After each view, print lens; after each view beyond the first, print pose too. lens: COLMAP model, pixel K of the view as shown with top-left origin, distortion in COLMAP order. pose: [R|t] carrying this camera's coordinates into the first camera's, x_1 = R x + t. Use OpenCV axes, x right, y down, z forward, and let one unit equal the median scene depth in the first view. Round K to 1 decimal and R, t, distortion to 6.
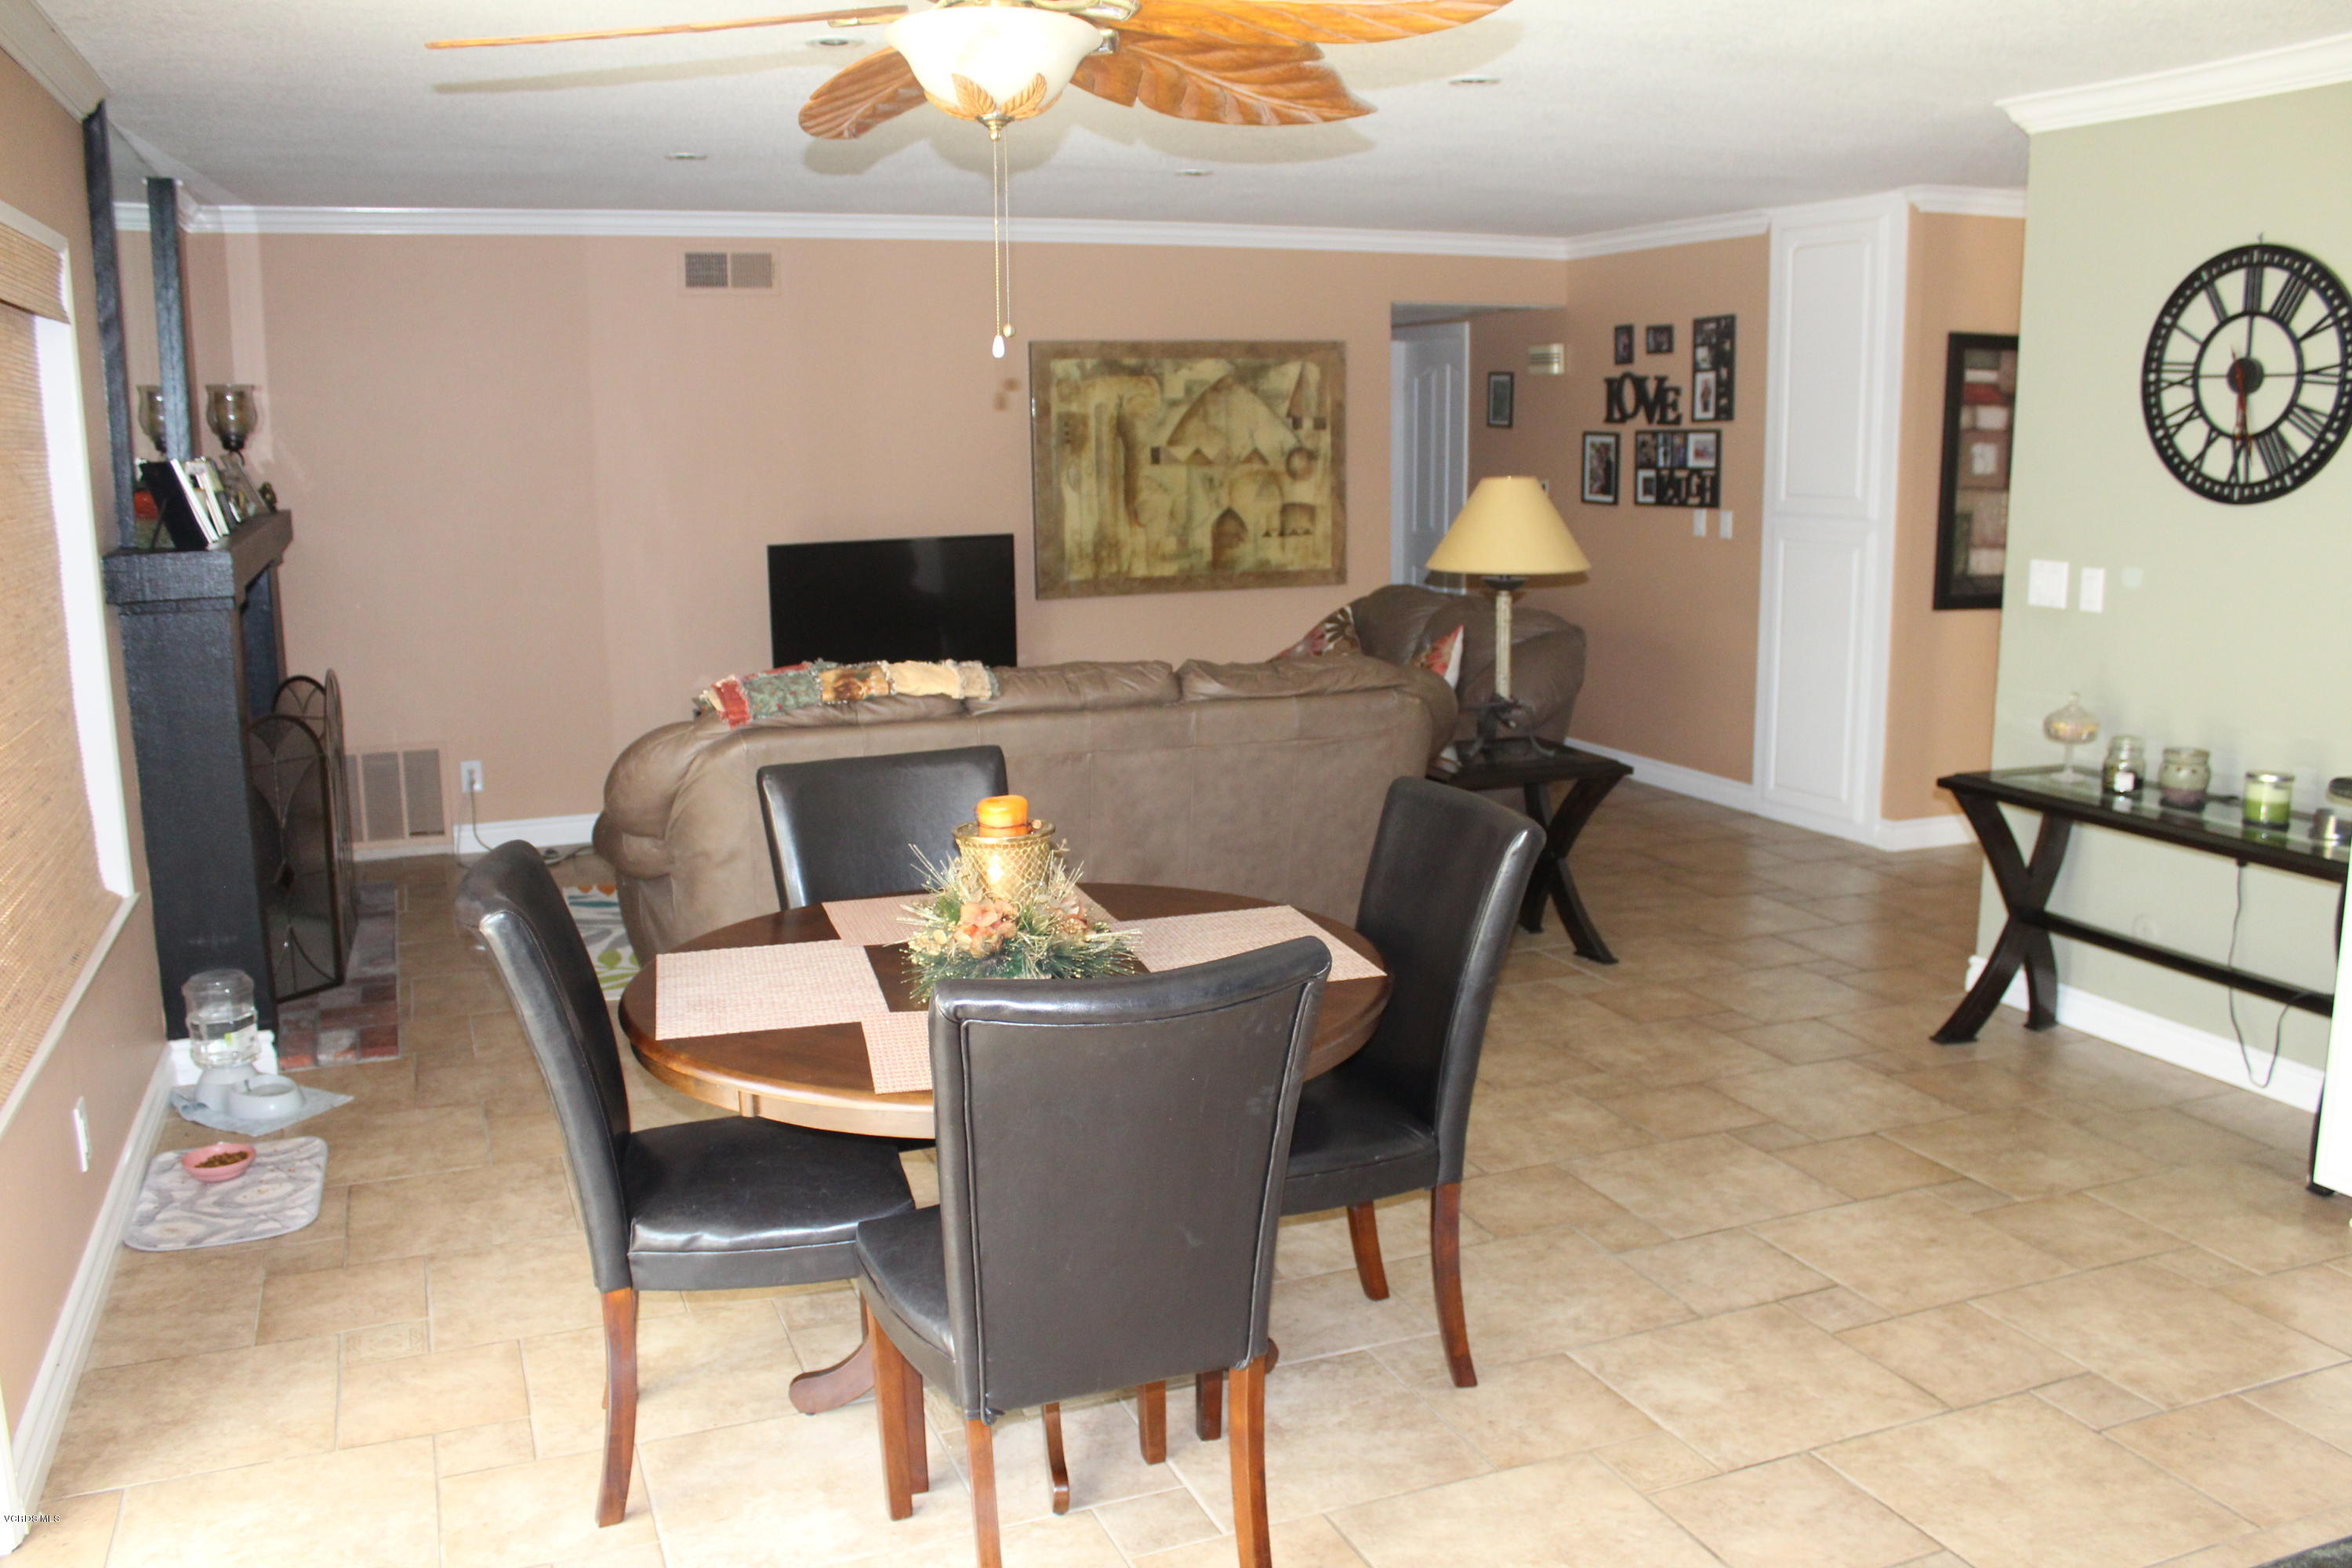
lens RADIAL K [[1950.7, 0, 1184.9], [0, 1950.7, 816.2], [0, 0, 1]] dist [-0.169031, 0.147156]
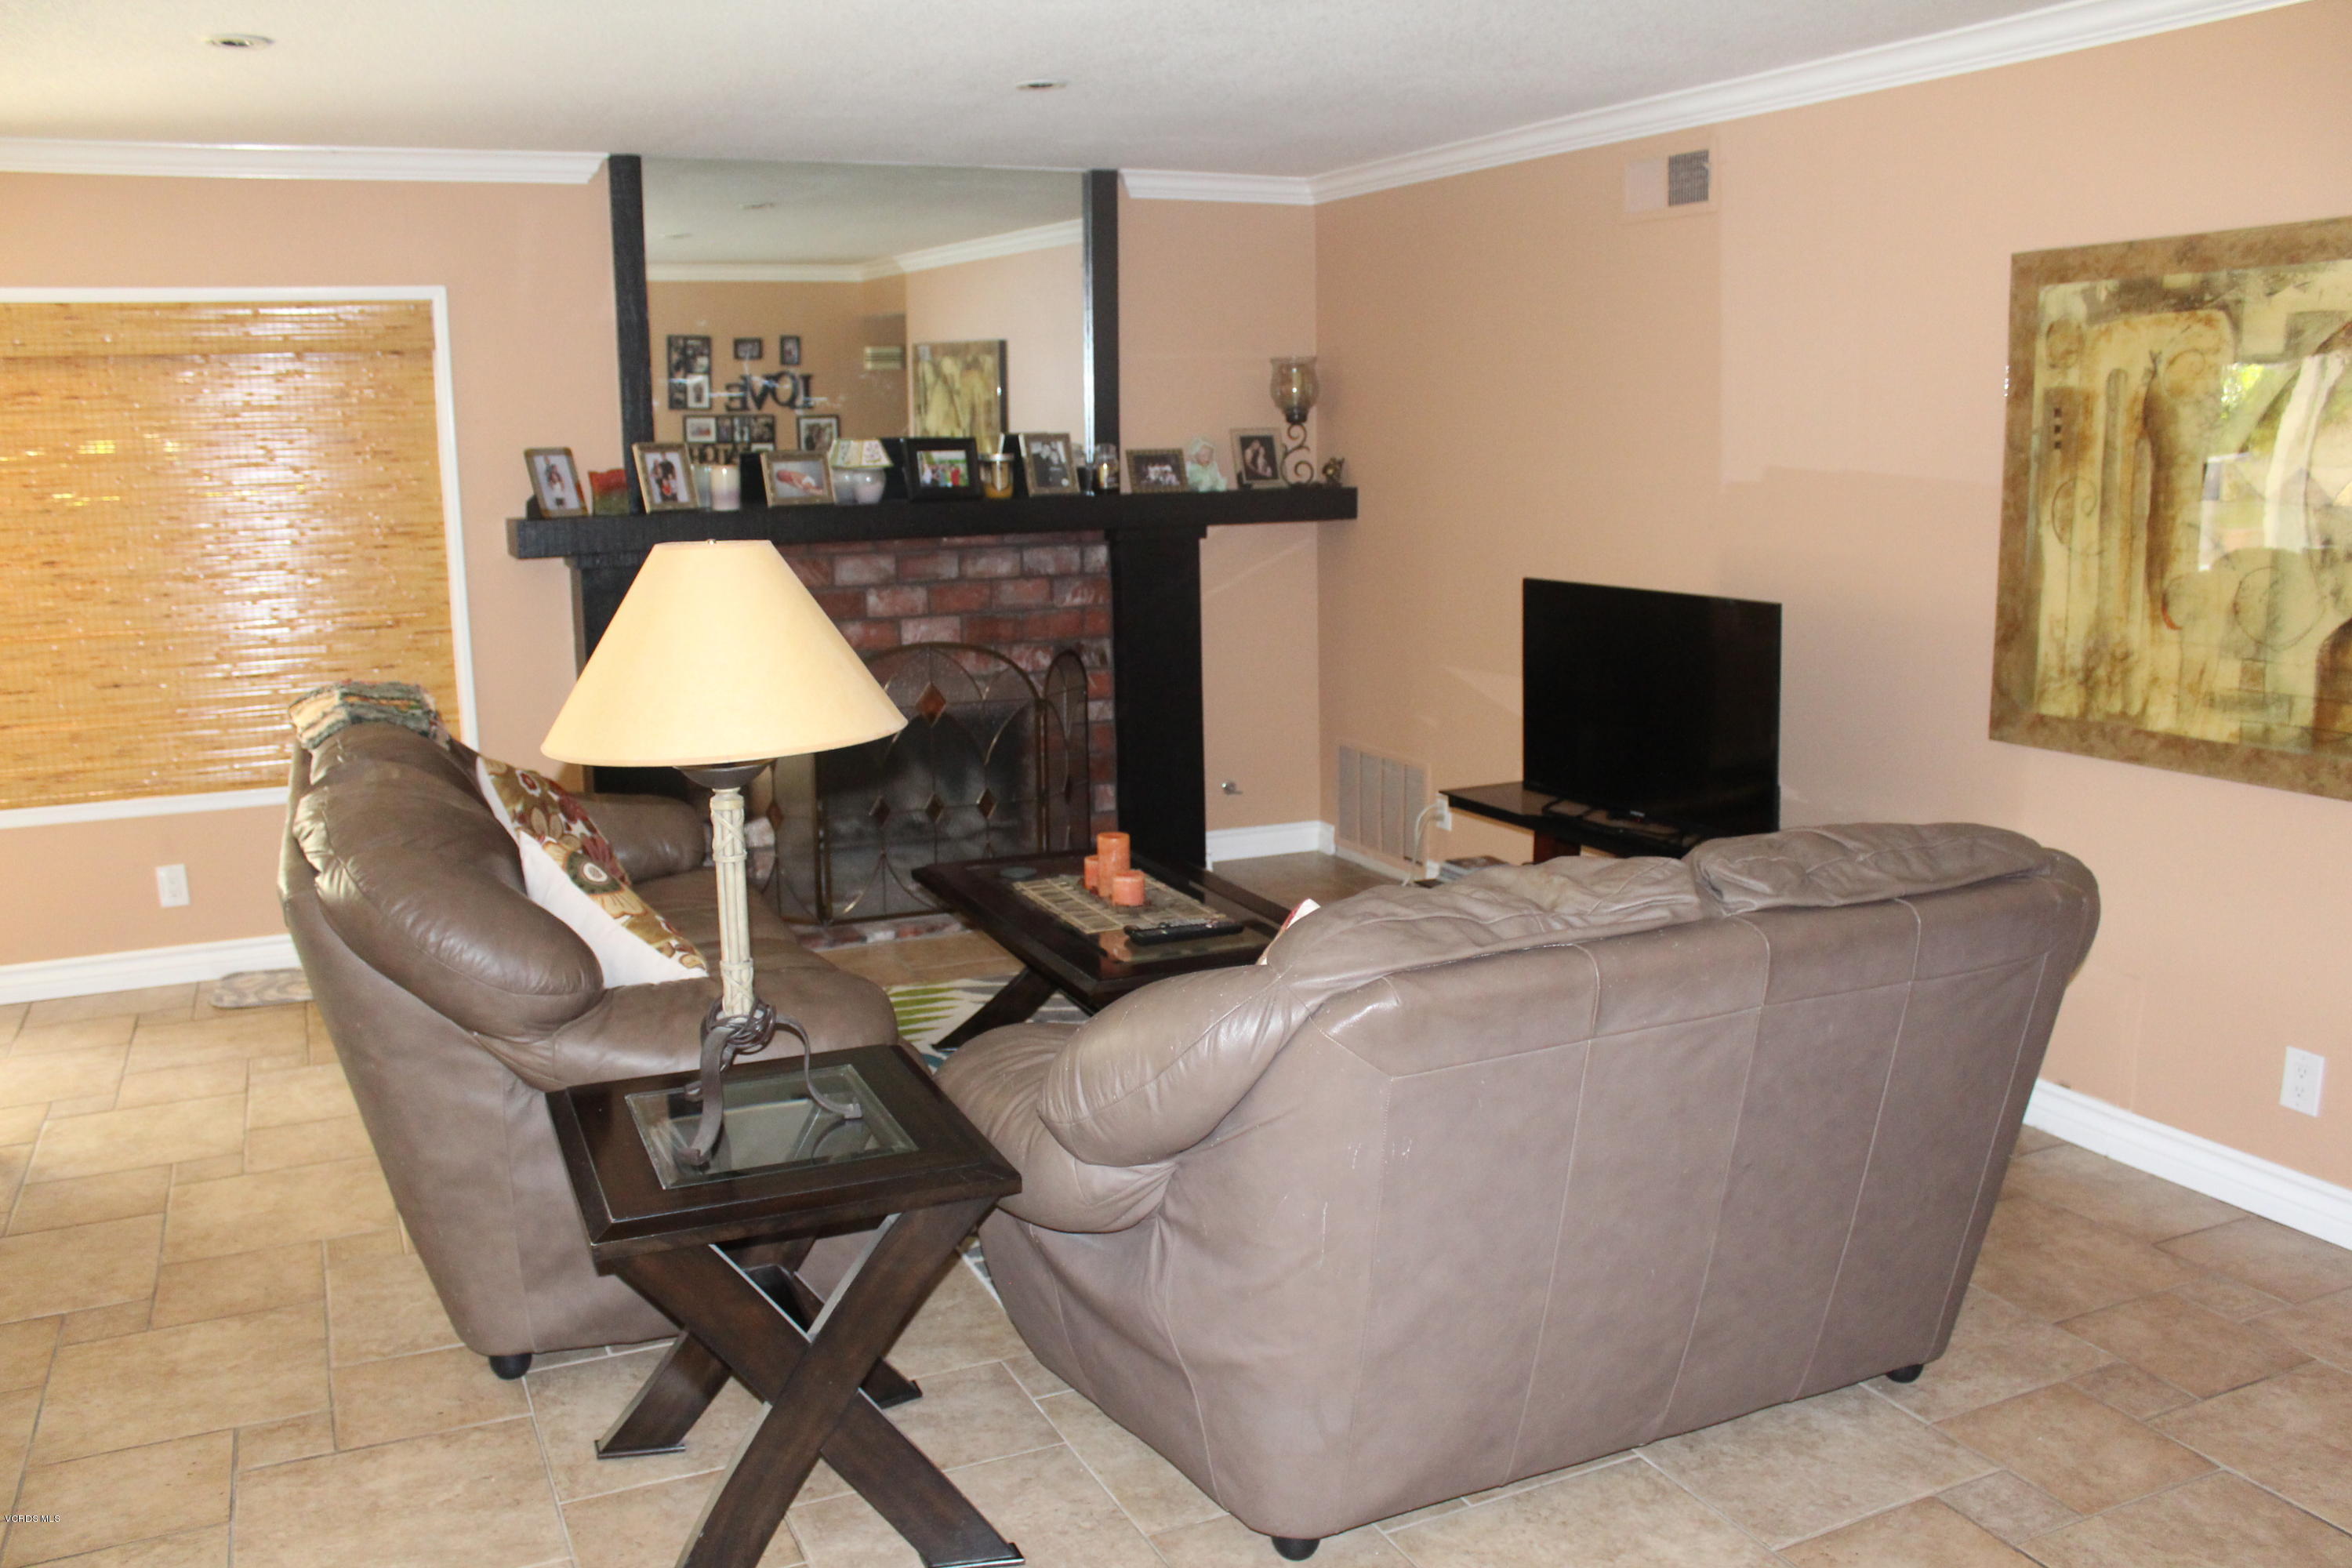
lens RADIAL K [[1950.7, 0, 1184.9], [0, 1950.7, 816.2], [0, 0, 1]] dist [-0.169031, 0.147156]
pose [[0.065948, 0.206467, -0.976229, 0.438802], [-0.183332, 0.964210, 0.191541, -0.154261], [0.980837, 0.166342, 0.101439, 0.750029]]
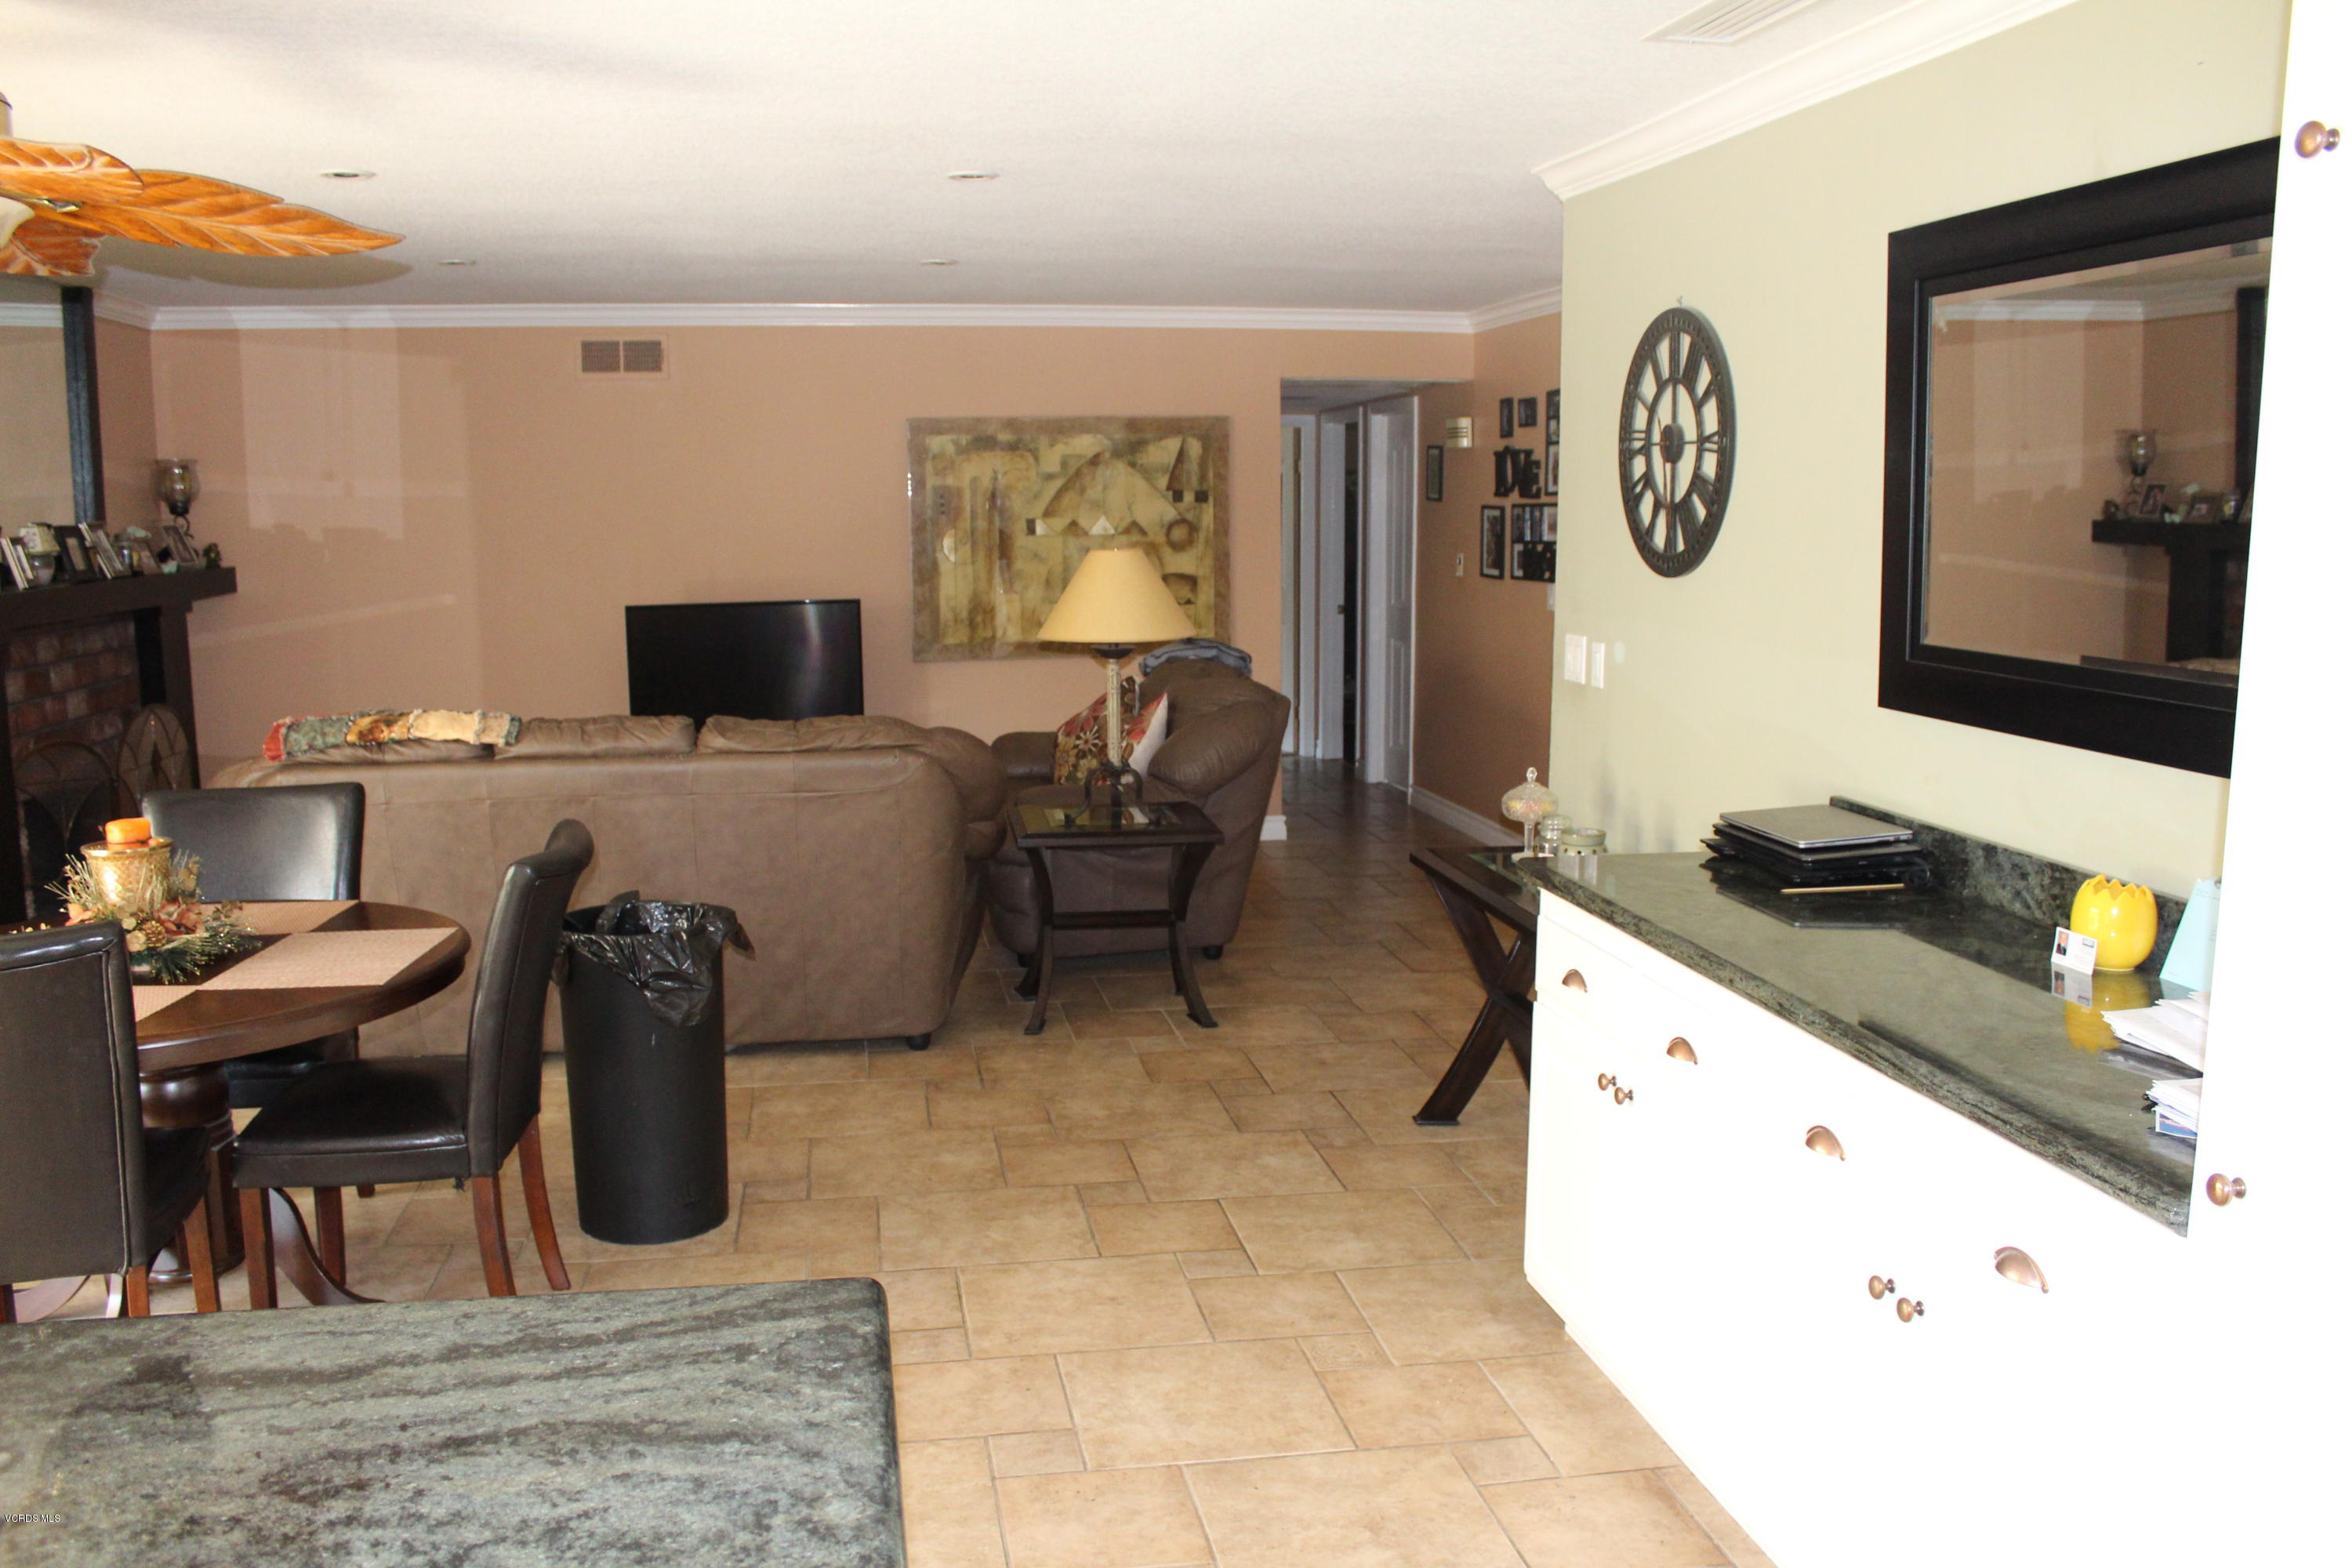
lens RADIAL K [[1950.7, 0, 1184.9], [0, 1950.7, 816.2], [0, 0, 1]] dist [-0.169031, 0.147156]
pose [[0.979930, 0.037837, -0.195719, 0.286903], [-0.044641, 0.998538, -0.030469, -0.001718], [0.194280, 0.038595, 0.980187, -0.005503]]
